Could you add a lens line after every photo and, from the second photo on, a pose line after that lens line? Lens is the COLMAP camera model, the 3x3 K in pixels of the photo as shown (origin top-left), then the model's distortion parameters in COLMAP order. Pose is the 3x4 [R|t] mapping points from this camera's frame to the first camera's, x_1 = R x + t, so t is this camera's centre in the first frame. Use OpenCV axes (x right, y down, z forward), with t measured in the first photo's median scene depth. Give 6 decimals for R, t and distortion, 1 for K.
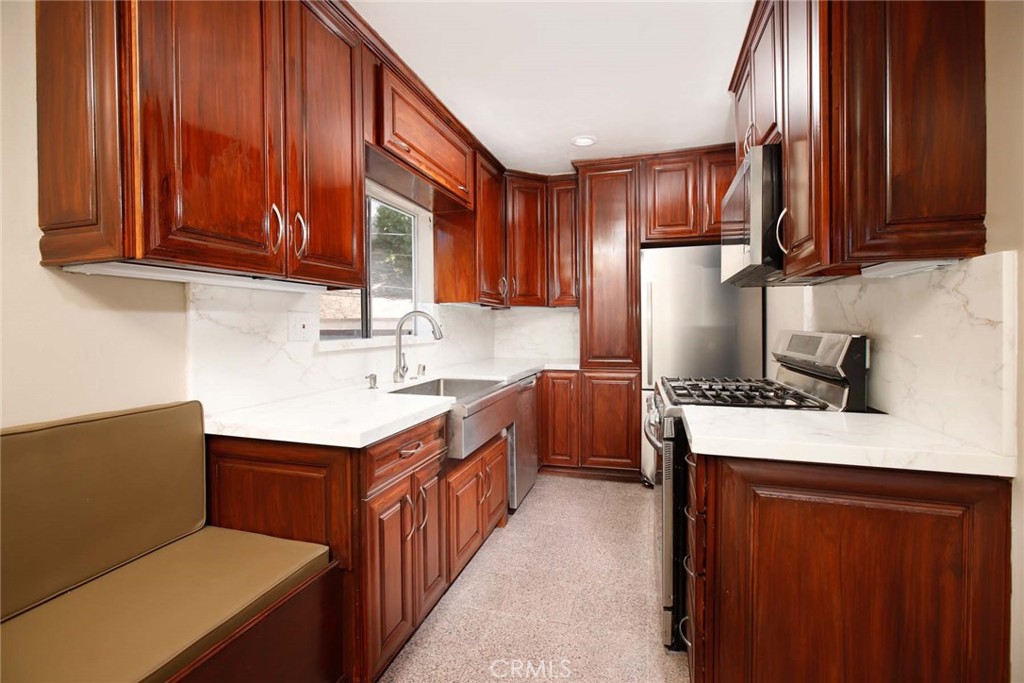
lens RADIAL K [[465.8, 0, 514.0], [0, 465.8, 340.3], [0, 0, 1]] dist [-0.054699, 0.016481]
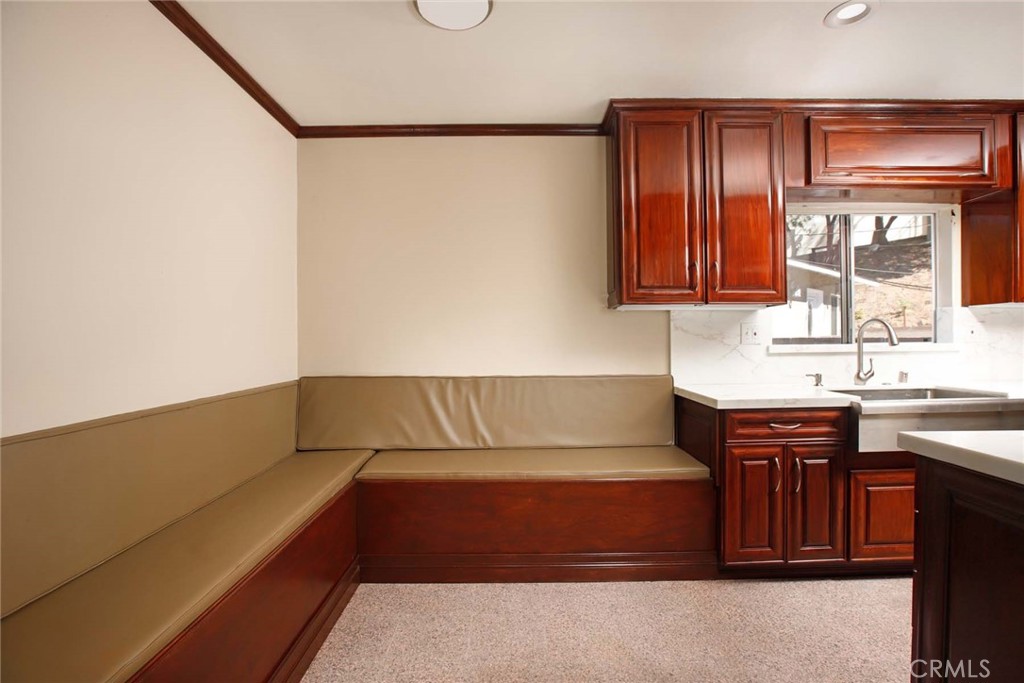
lens RADIAL K [[465.8, 0, 514.0], [0, 465.8, 340.3], [0, 0, 1]] dist [-0.054699, 0.016481]
pose [[0.299255, 0.005273, -0.954159, 0.578802], [-0.021152, 0.999776, -0.001109, 0.005626], [0.953939, 0.020514, 0.299299, -0.101244]]
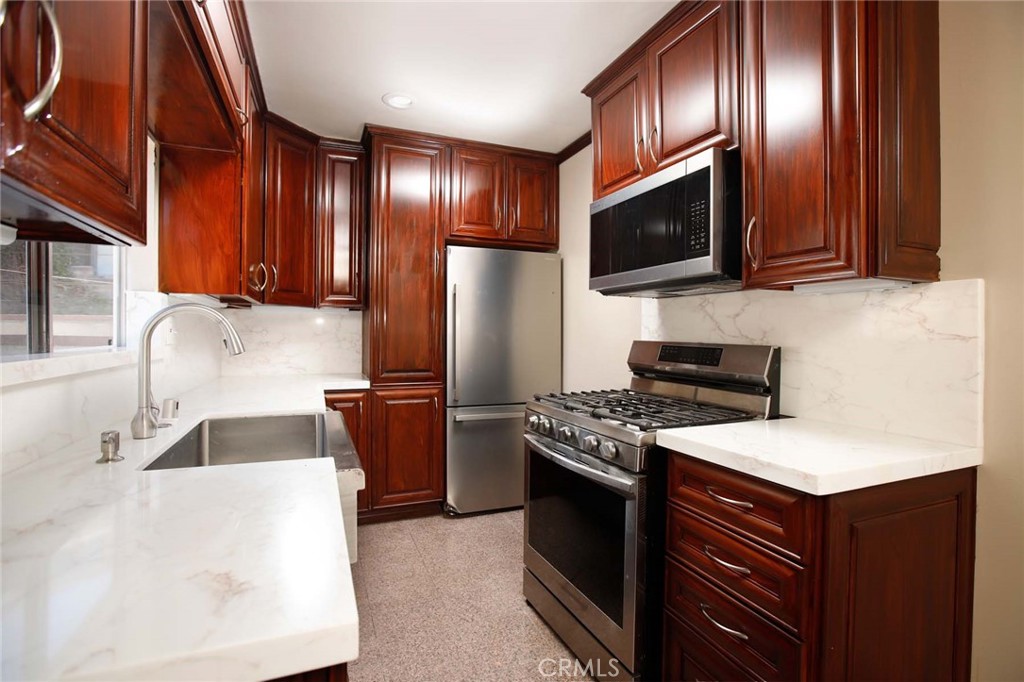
lens RADIAL K [[467.1, 0, 529.2], [0, 467.1, 340.6], [0, 0, 1]] dist [-0.051504, 0.000210]
pose [[0.768952, 0.000498, 0.639306, -0.262349], [0.008090, 0.999912, -0.010510, -0.012539], [-0.639255, 0.013254, 0.768880, 0.364267]]
